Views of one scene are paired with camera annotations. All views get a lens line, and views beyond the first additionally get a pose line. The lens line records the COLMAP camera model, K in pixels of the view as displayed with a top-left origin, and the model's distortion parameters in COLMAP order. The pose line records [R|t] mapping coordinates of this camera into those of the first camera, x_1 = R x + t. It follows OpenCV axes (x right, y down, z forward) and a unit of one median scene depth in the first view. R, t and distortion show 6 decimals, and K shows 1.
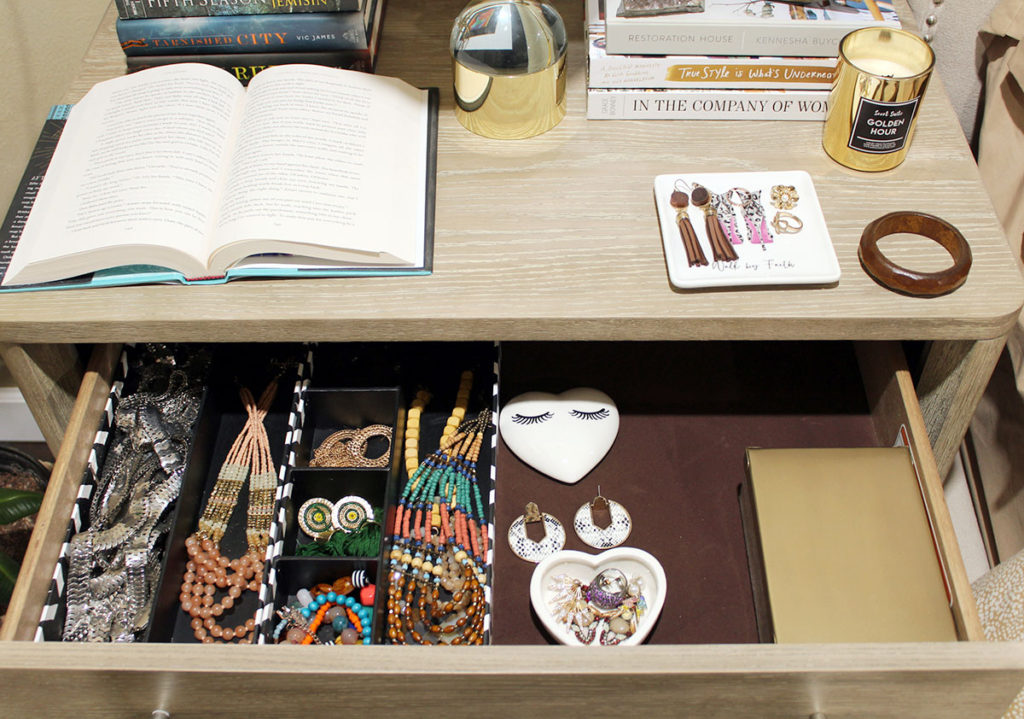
lens RADIAL K [[1152.8, 0, 512.0], [0, 1152.8, 359.5], [0, 0, 1]] dist [-0.102467, 0.033653]
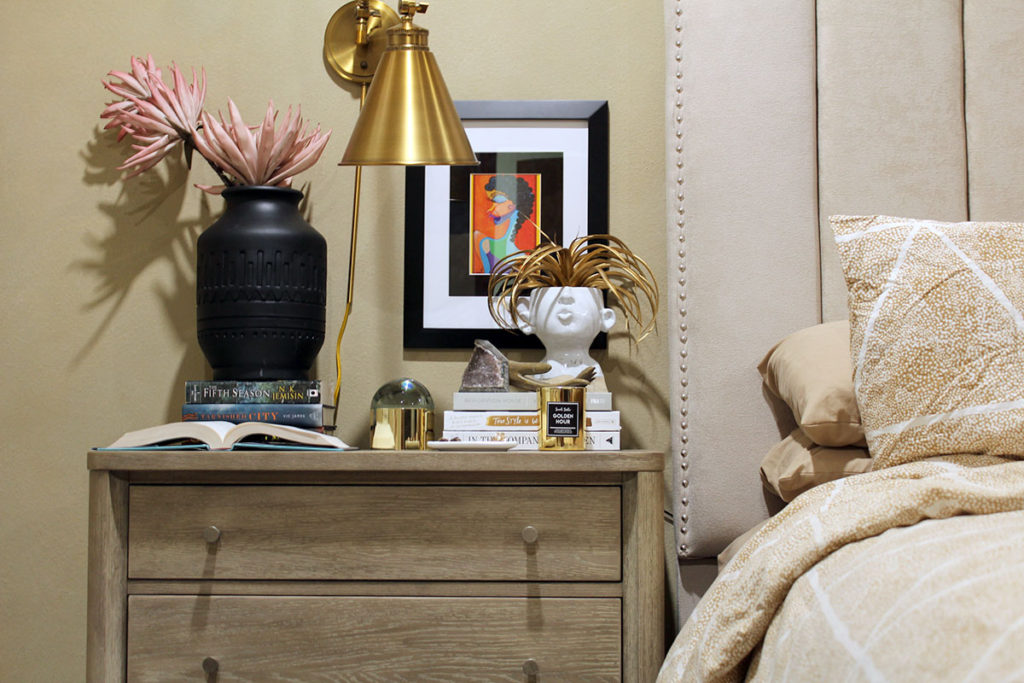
lens RADIAL K [[1608.8, 0, 512.0], [0, 1608.8, 341.5], [0, 0, 1]] dist [-0.017825, -0.003868]
pose [[0.999405, 0.023303, -0.025419, 0.240812], [-0.034408, 0.624683, -0.780120, 1.673774], [-0.002300, 0.780531, 0.625113, -0.694040]]
